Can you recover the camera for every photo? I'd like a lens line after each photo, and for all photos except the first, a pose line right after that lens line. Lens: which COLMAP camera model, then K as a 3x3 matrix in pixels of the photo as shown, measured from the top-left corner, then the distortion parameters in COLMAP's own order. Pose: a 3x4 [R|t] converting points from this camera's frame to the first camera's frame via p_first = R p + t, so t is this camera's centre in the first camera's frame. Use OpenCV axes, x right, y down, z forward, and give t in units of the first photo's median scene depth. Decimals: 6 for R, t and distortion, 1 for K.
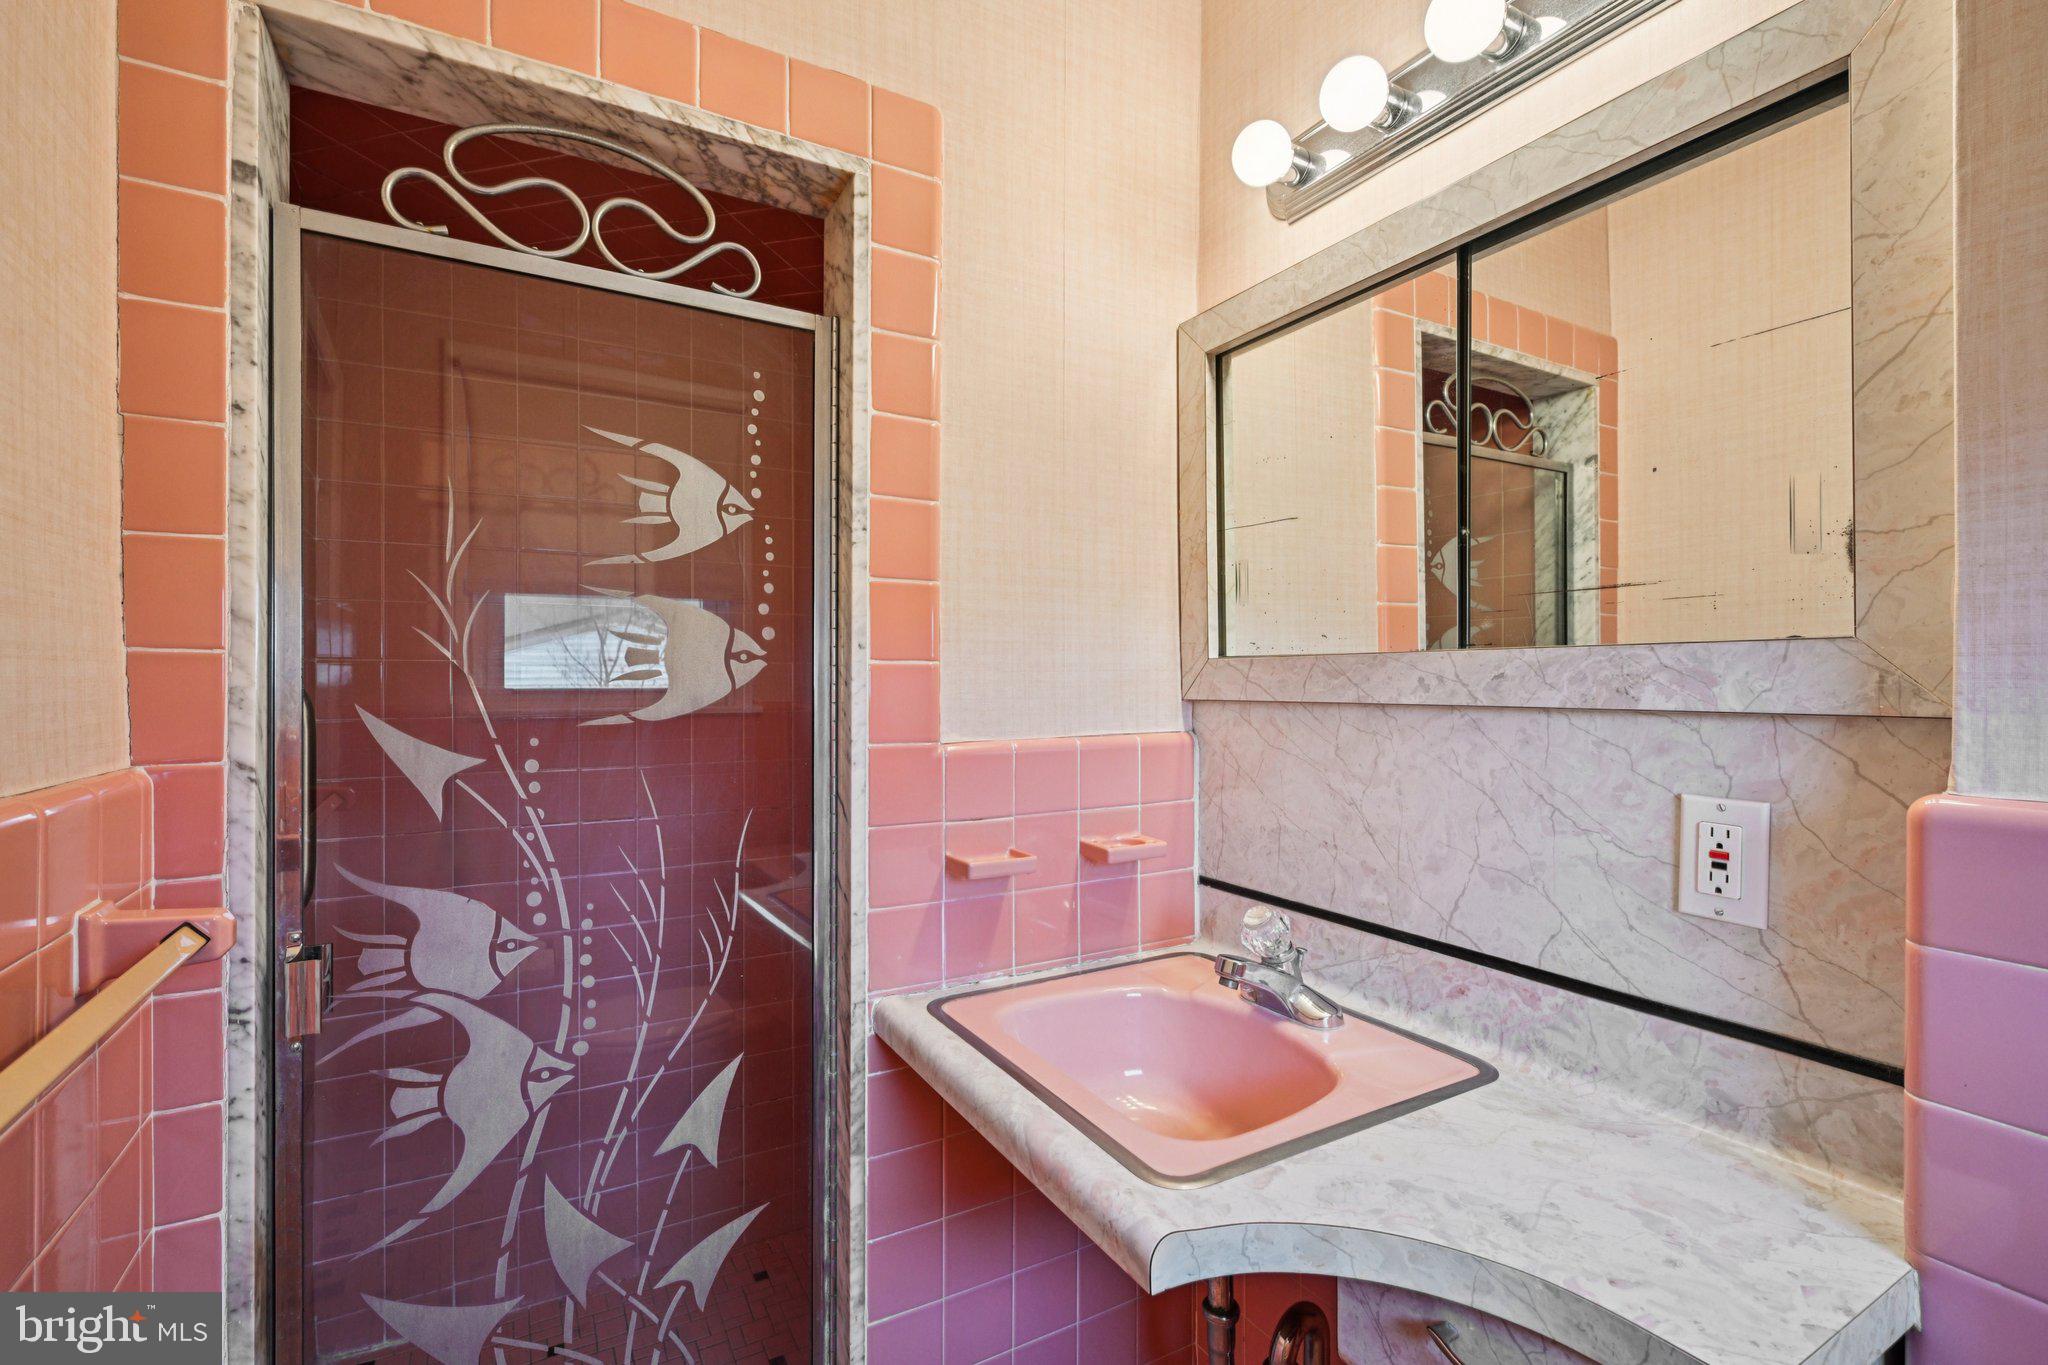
lens RADIAL K [[915.9, 0, 1019.6], [0, 915.9, 680.6], [0, 0, 1]] dist [-0.000609, 0.001055]
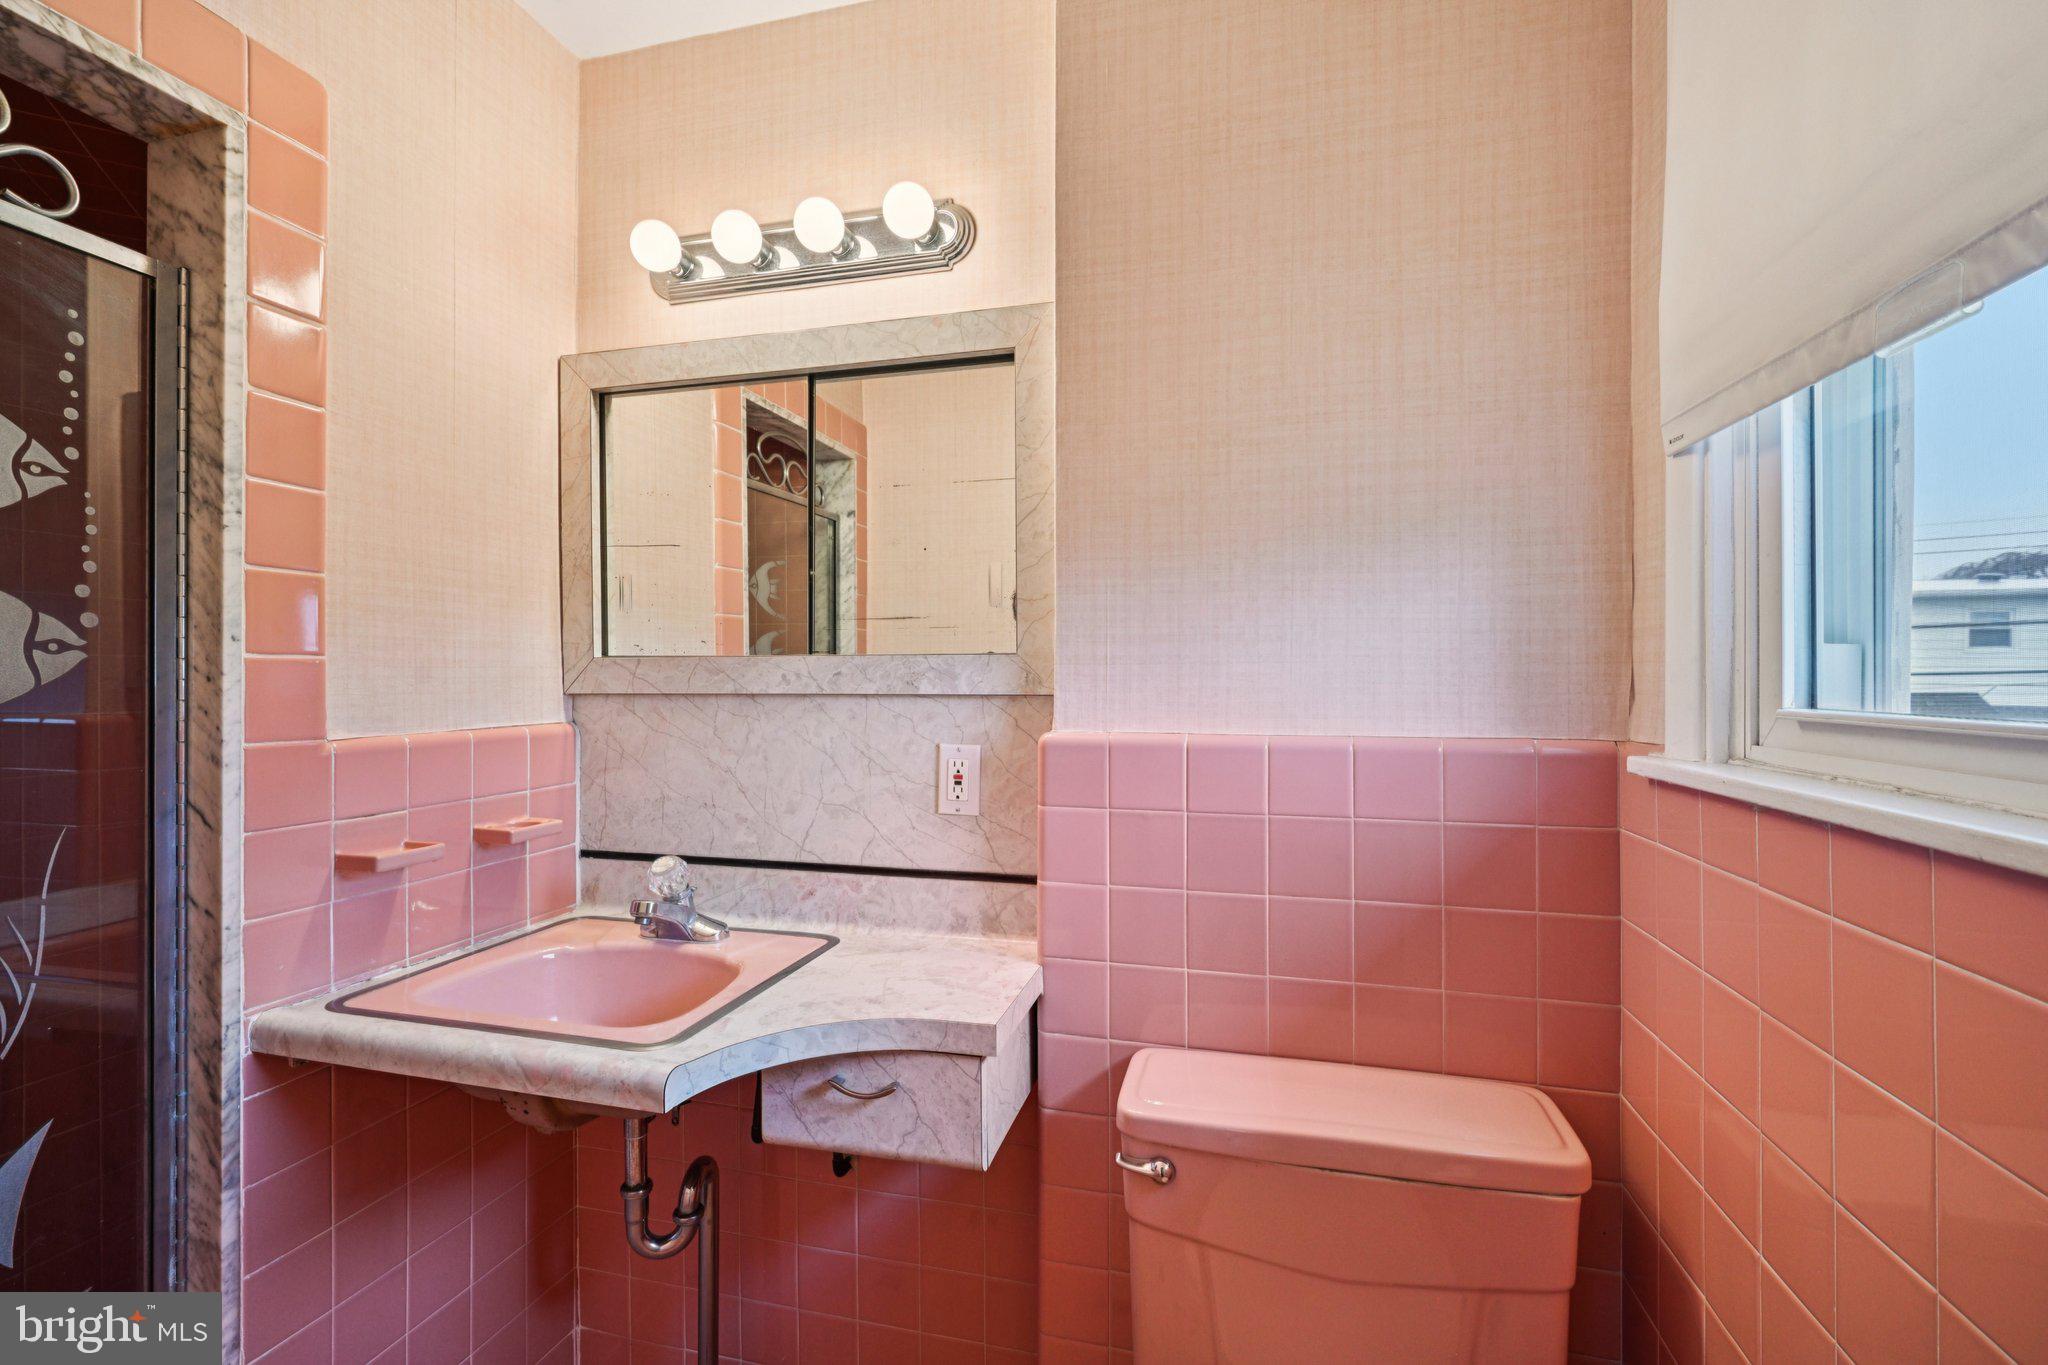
lens RADIAL K [[915.9, 0, 1021.9], [0, 915.9, 680.9], [0, 0, 1]] dist [-0.000609, 0.001055]
pose [[0.703924, -0.000976, 0.710274, -0.271813], [-0.000118, 0.999999, 0.001491, 0.004032], [-0.710275, -0.001133, 0.703924, -0.218374]]
